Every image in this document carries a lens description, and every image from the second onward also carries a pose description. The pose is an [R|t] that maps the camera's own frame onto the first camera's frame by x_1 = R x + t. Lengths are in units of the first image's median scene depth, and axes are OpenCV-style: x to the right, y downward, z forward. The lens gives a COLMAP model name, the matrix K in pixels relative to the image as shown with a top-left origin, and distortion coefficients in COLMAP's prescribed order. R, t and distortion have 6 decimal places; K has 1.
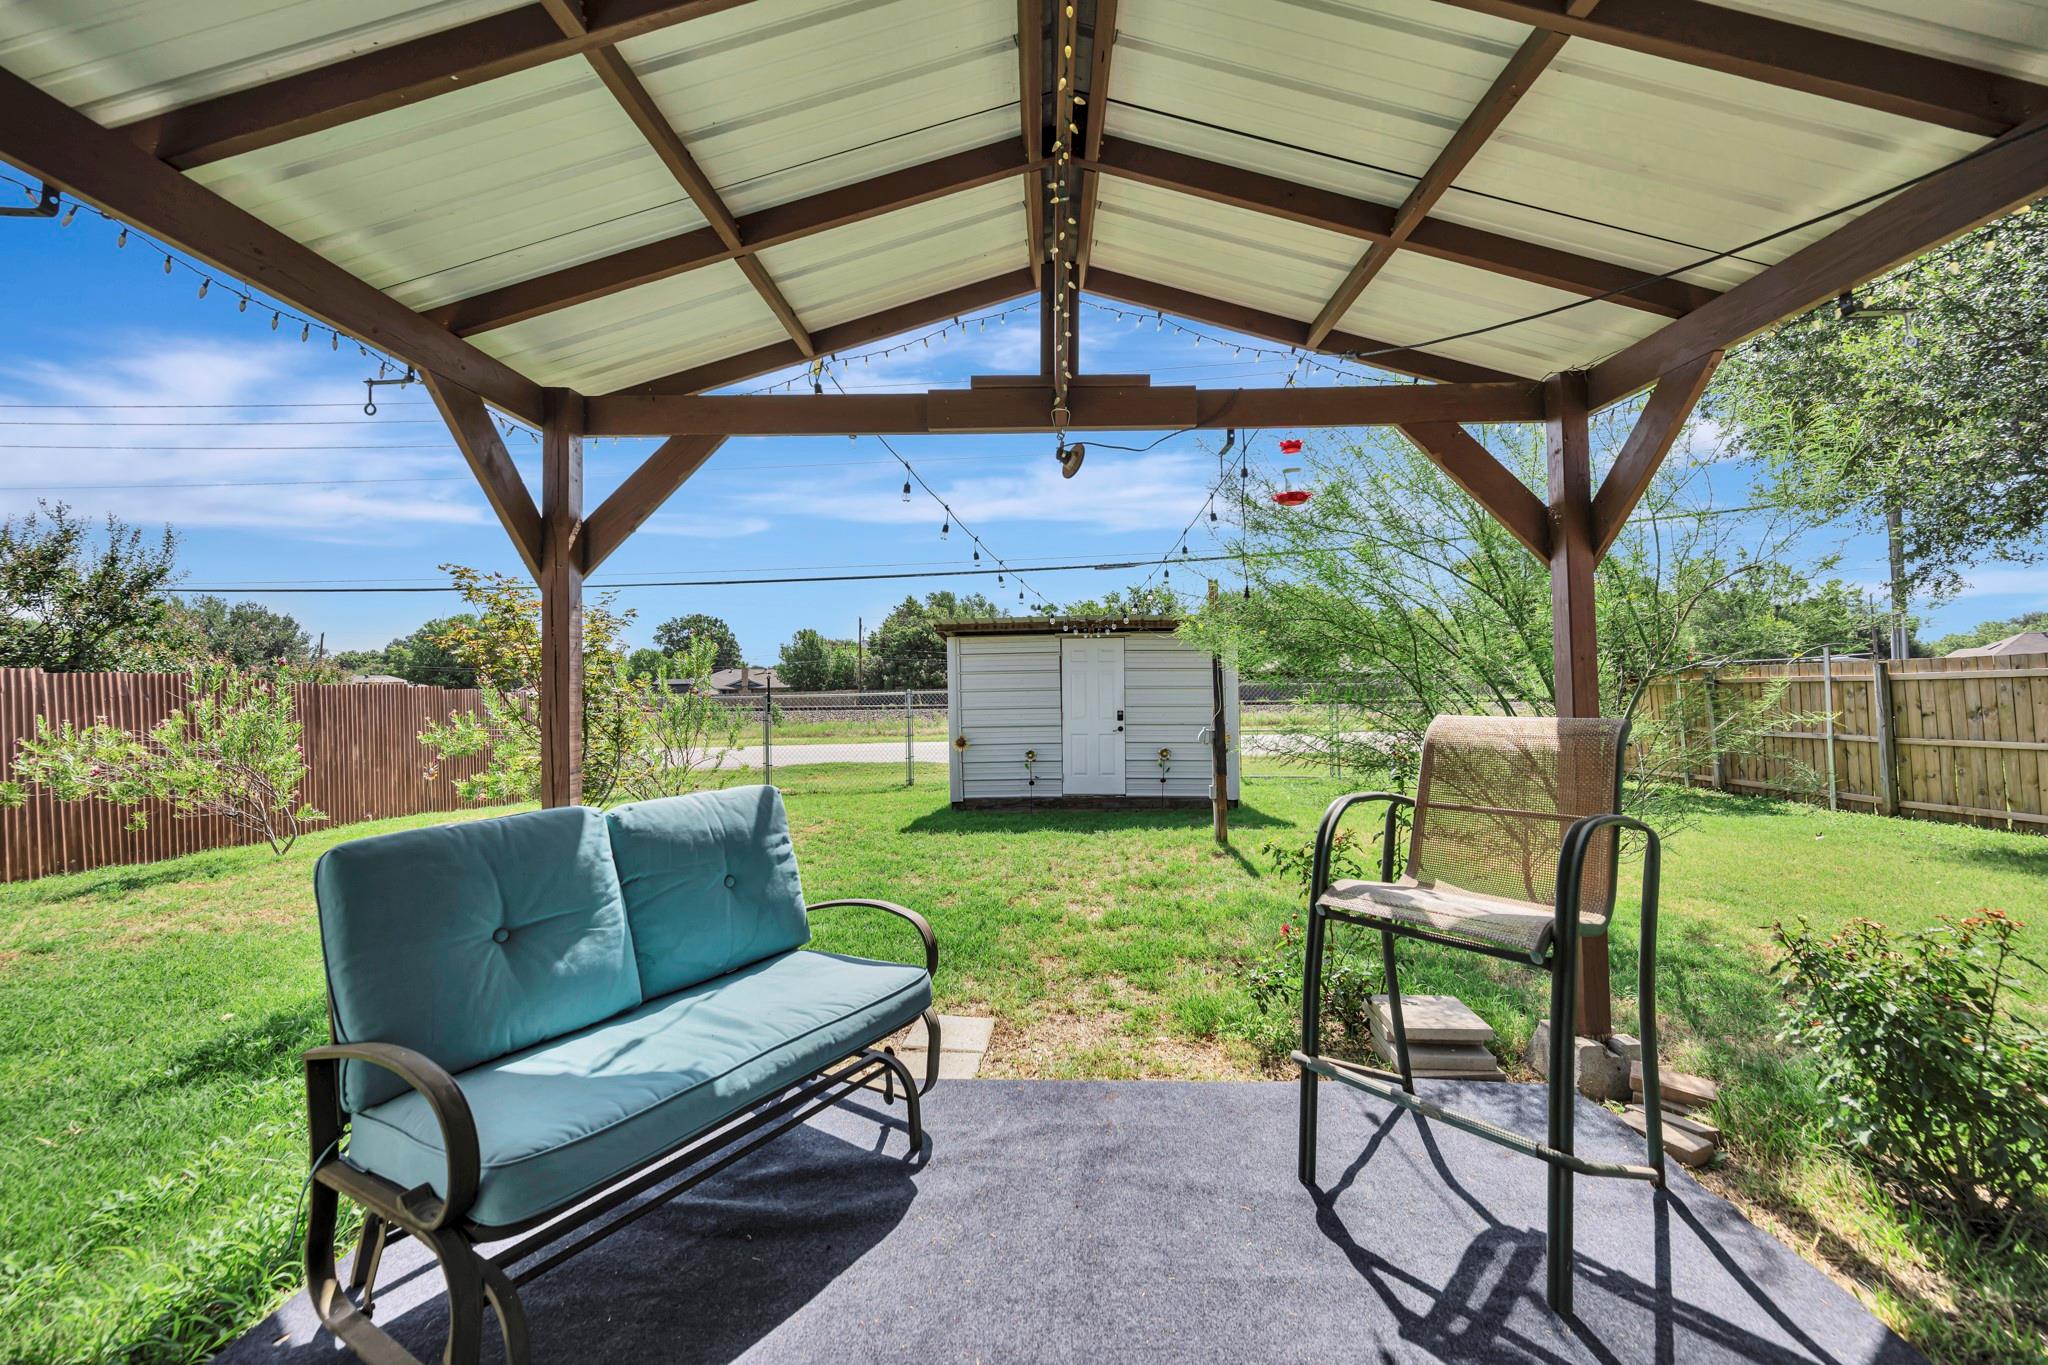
lens RADIAL K [[784.1, 0, 1027.3], [0, 784.1, 651.0], [0, 0, 1]] dist [-0.001750, -0.000444]
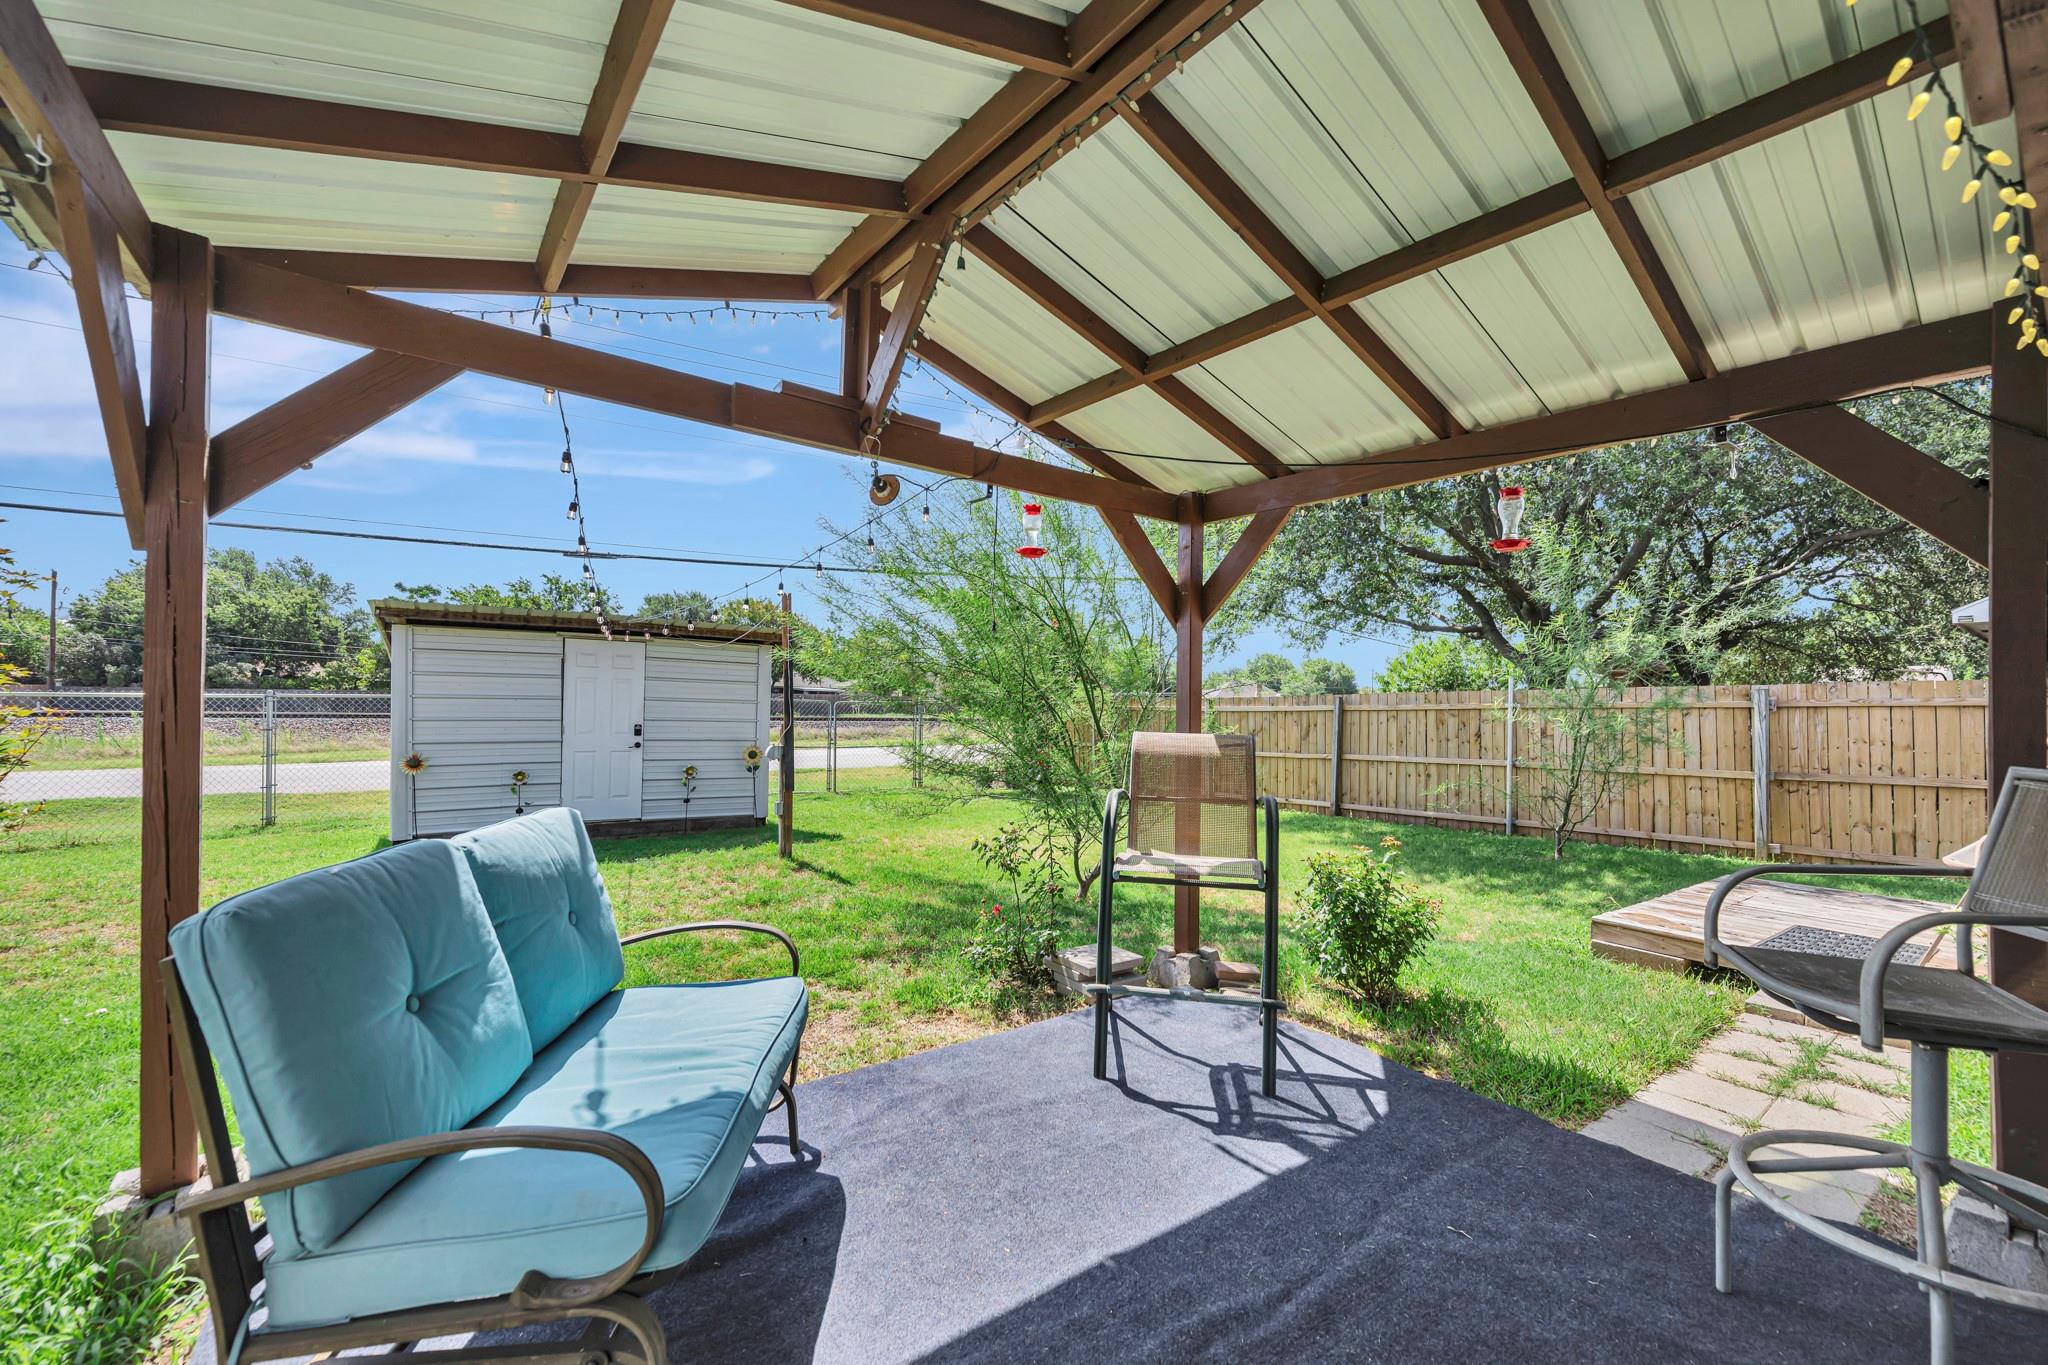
lens RADIAL K [[816.1, 0, 1034.6], [0, 816.1, 685.5], [0, 0, 1]] dist [-0.001274, -0.000026]
pose [[0.787656, 0.042843, 0.614624, -0.430799], [-0.058593, 0.998267, 0.005503, 0.003175], [-0.613323, -0.040347, 0.788801, -0.005665]]
